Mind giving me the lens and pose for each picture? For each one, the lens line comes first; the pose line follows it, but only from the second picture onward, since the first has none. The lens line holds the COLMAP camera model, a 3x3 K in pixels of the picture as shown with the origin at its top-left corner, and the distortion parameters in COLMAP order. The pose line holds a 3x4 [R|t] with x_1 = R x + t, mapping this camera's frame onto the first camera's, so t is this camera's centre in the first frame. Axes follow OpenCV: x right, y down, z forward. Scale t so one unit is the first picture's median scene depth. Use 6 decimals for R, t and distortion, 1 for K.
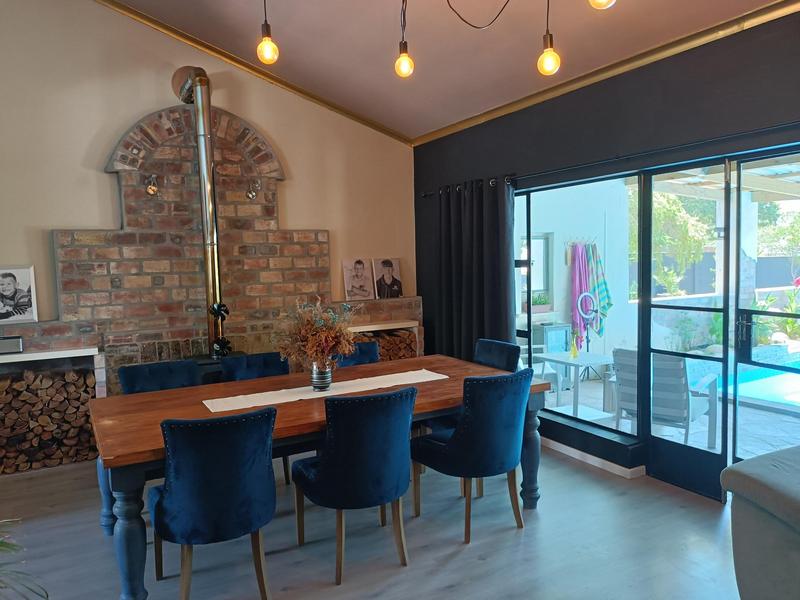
lens RADIAL K [[595.6, 0, 400.6], [0, 595.6, 299.6], [0, 0, 1]] dist [0.015349, -0.011579]
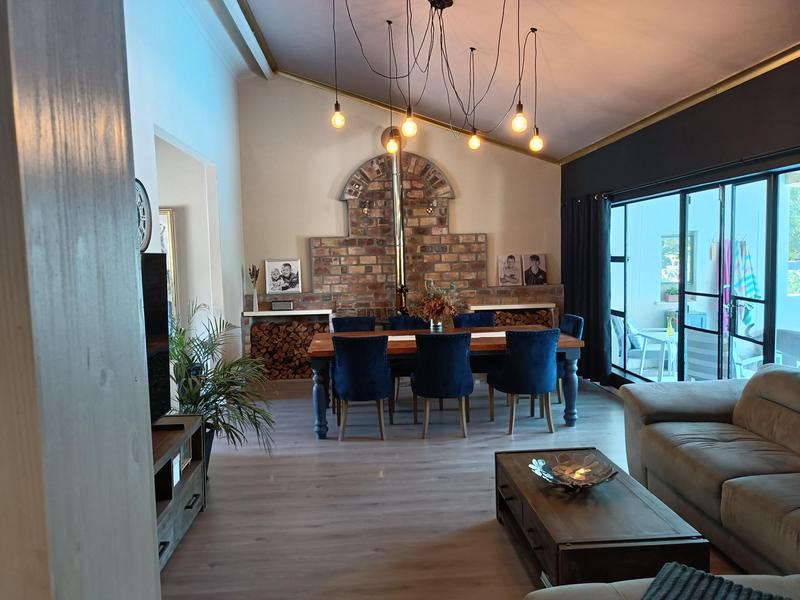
lens RADIAL K [[595.6, 0, 400.0], [0, 595.6, 299.9], [0, 0, 1]] dist [0.015349, -0.011579]
pose [[0.905845, 0.034475, -0.422205, 0.327313], [-0.027531, 0.999367, 0.022534, 0.011238], [0.422714, -0.008788, 0.906220, -0.370993]]
